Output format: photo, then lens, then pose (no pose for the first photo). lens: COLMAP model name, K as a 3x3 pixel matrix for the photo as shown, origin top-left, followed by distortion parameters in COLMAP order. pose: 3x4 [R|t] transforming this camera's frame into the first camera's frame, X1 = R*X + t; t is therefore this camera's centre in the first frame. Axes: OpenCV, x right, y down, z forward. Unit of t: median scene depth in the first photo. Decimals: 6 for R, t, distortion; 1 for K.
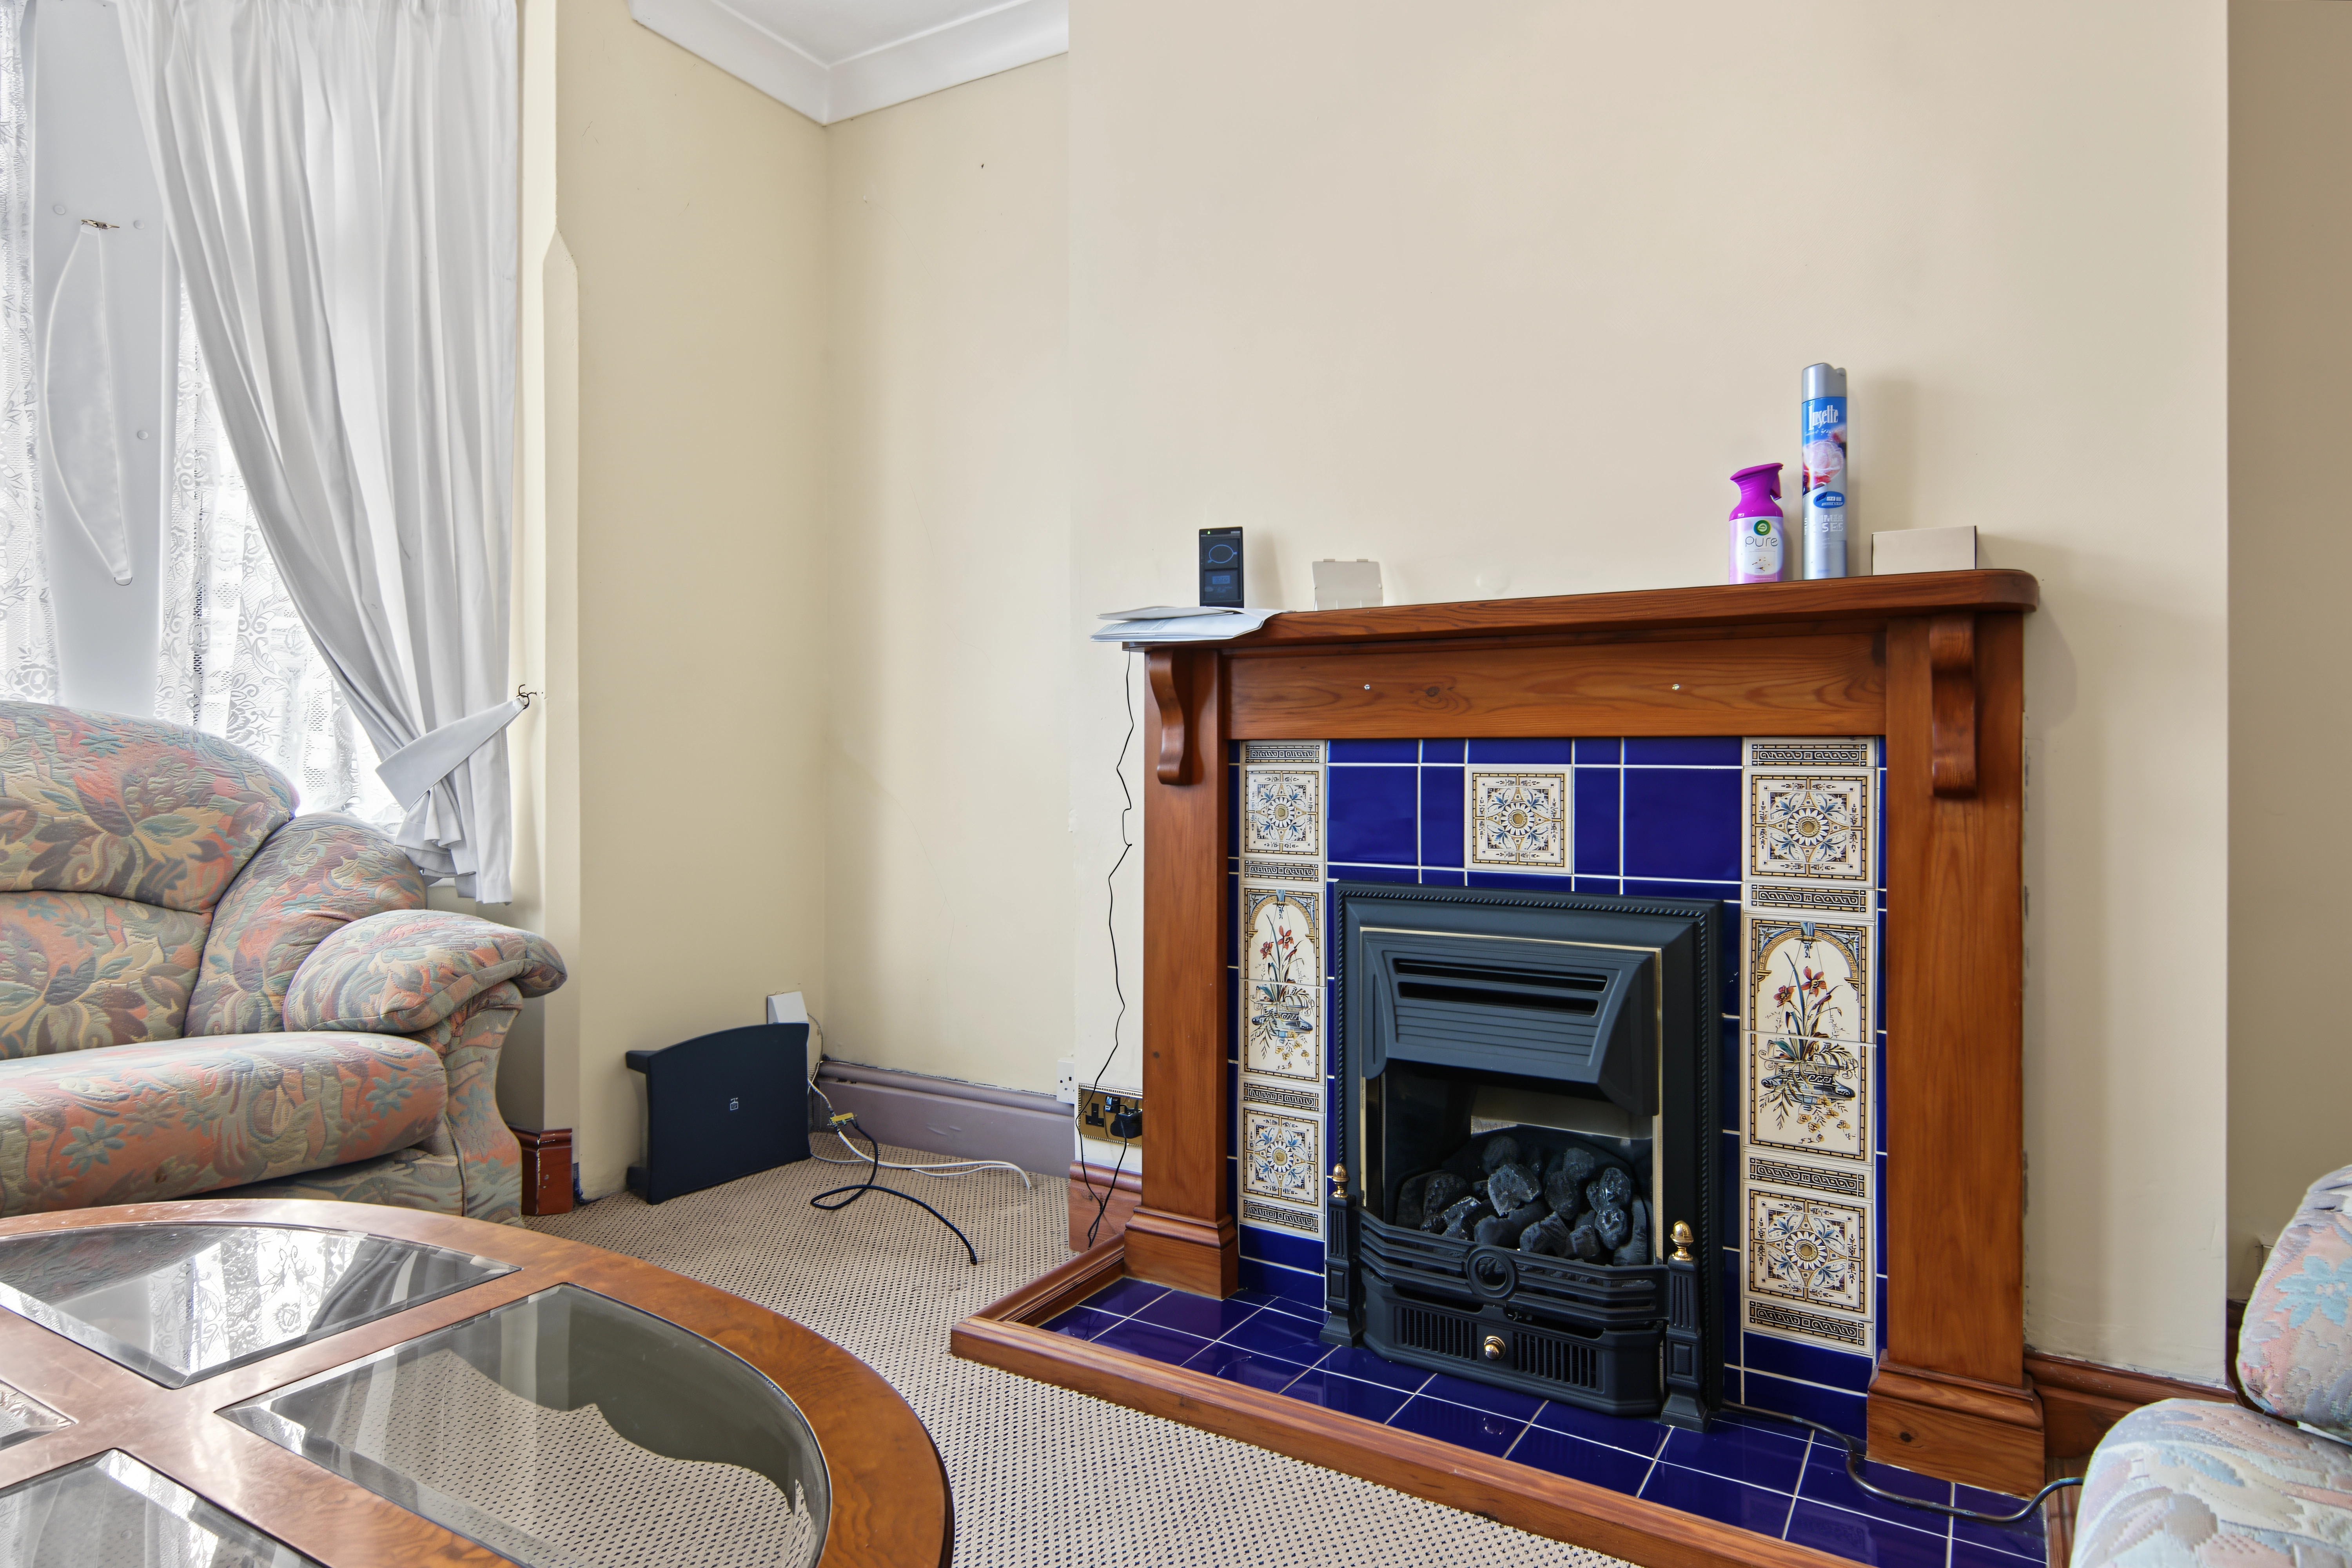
lens RADIAL K [[1363.4, 0, 1172.9], [0, 1363.4, 755.3], [0, 0, 1]] dist [0.054875, -0.046682]
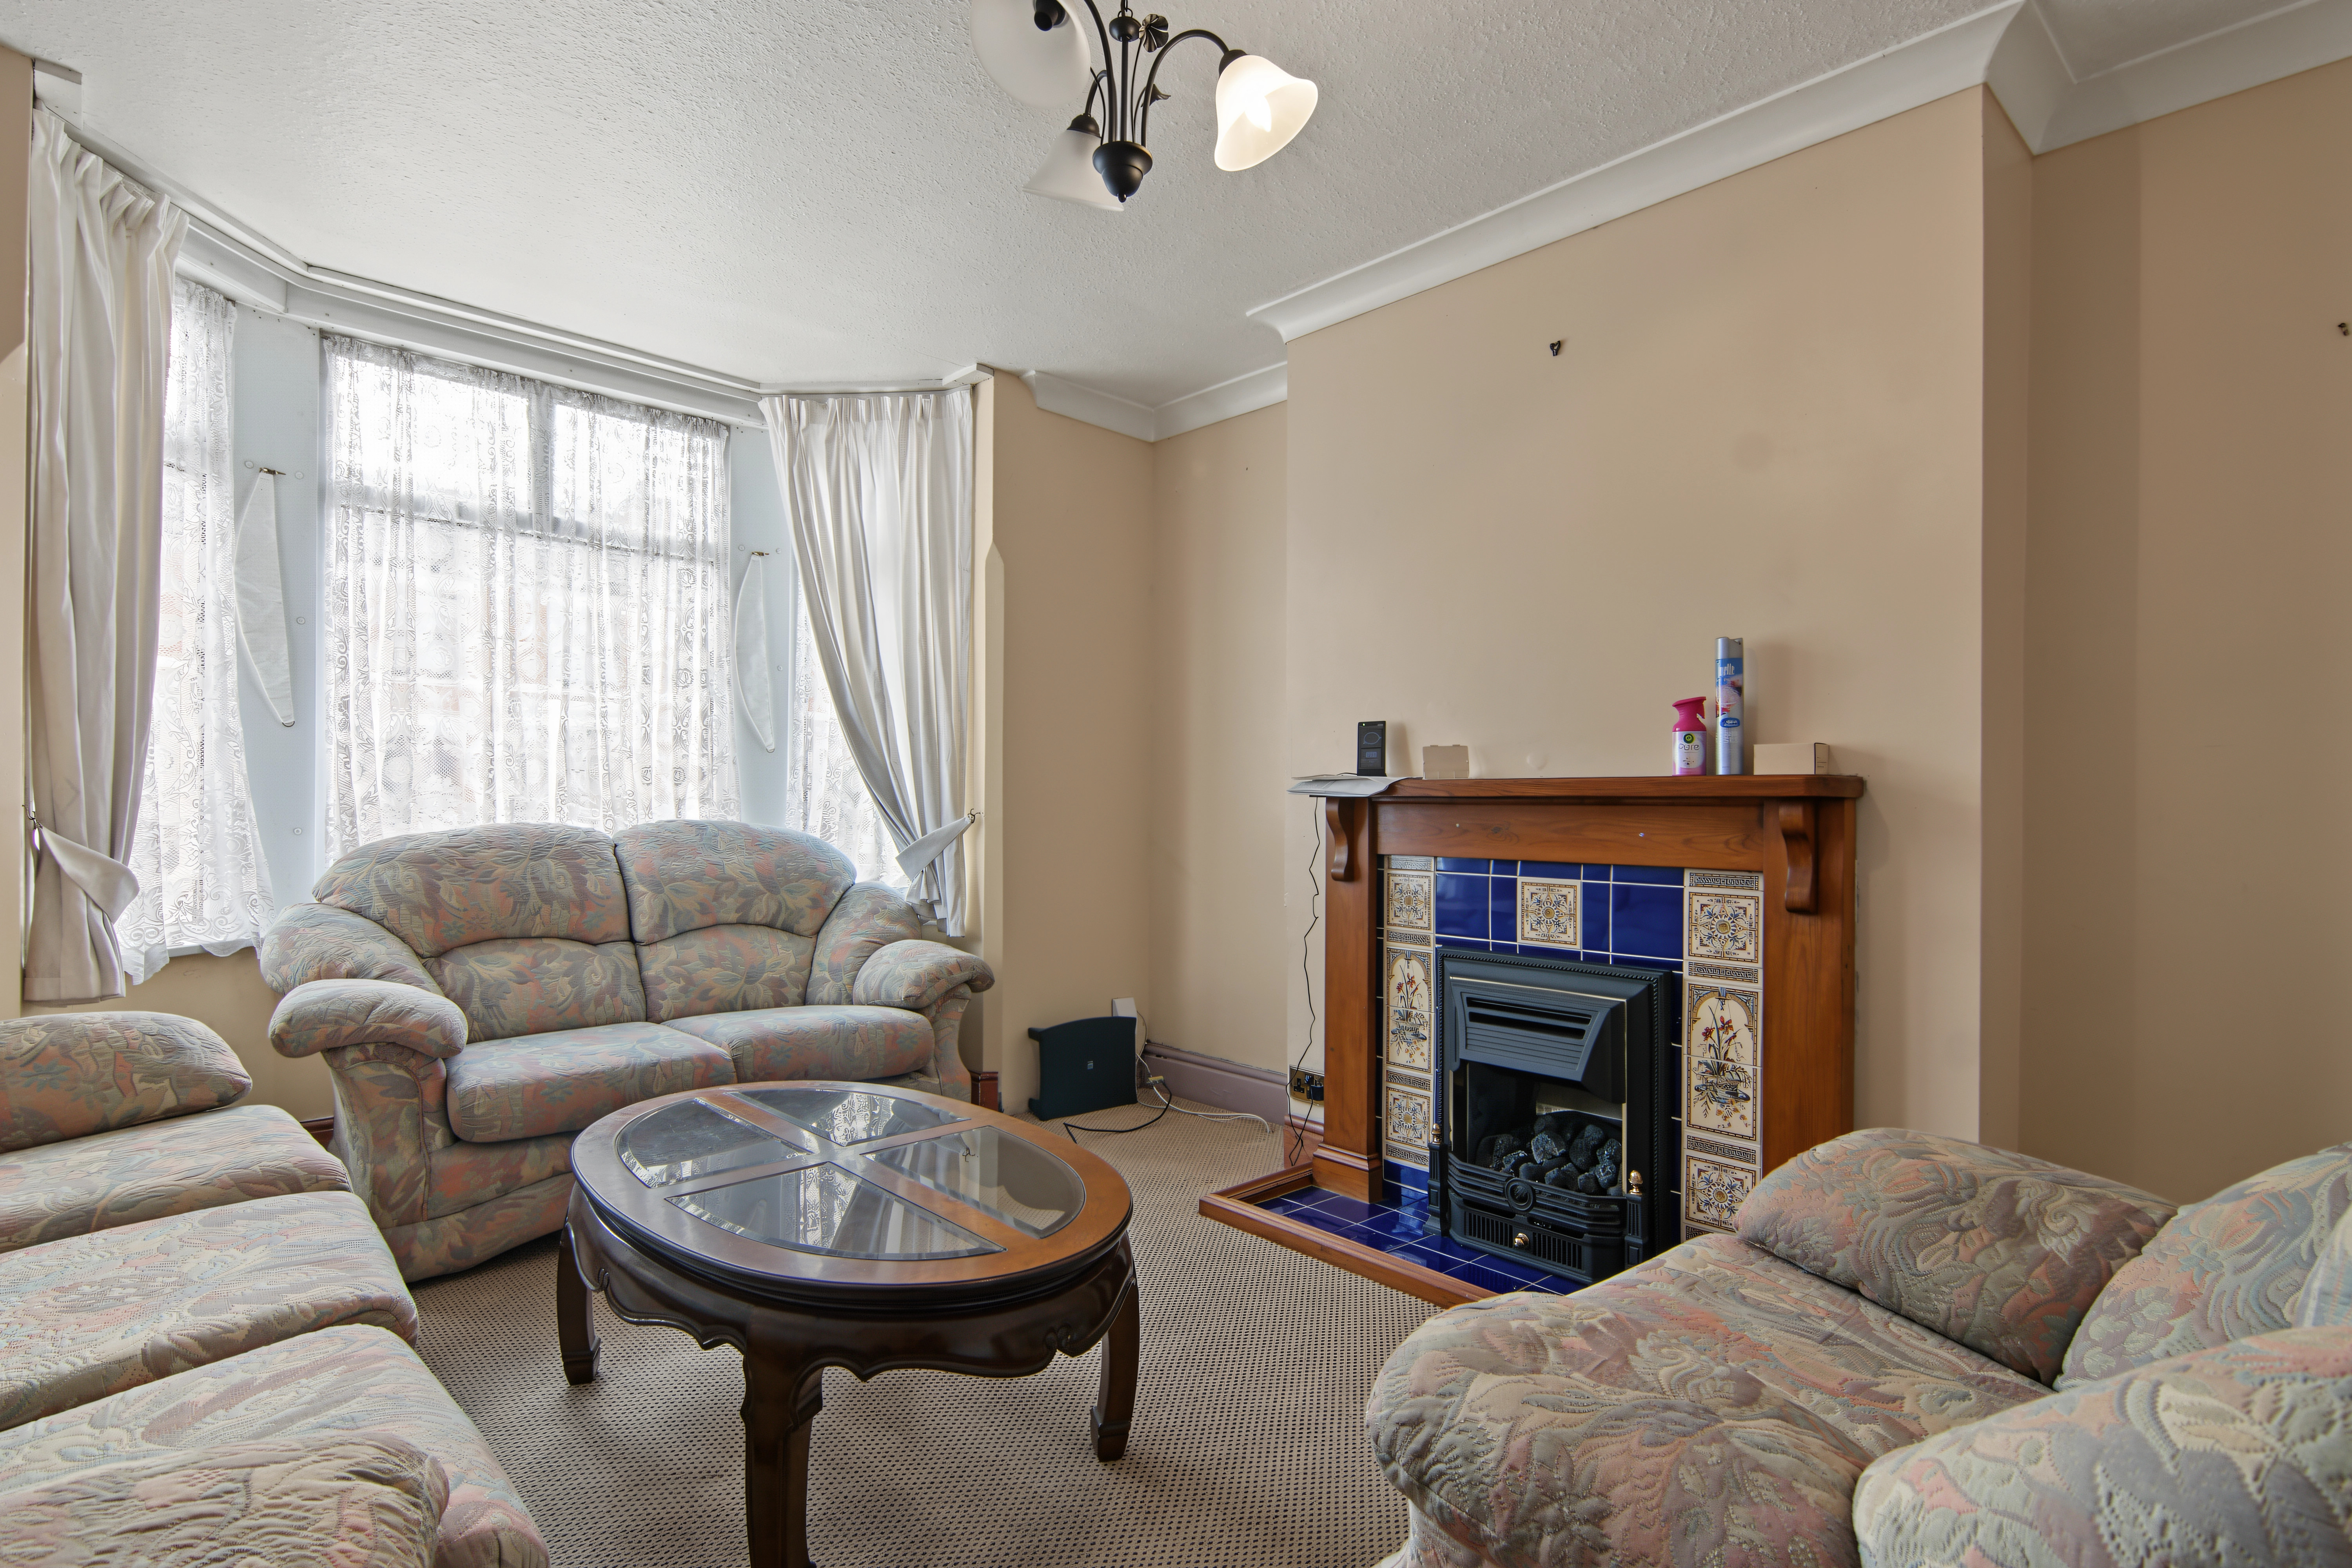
lens RADIAL K [[1155.3, 0, 1168.6], [0, 1155.3, 805.2], [0, 0, 1]] dist [0.022574, -0.013811]
pose [[0.963657, 0.006481, -0.267063, 0.172739], [-0.005967, 0.999978, 0.002739, -0.073199], [0.267075, -0.001046, 0.963675, -0.375663]]
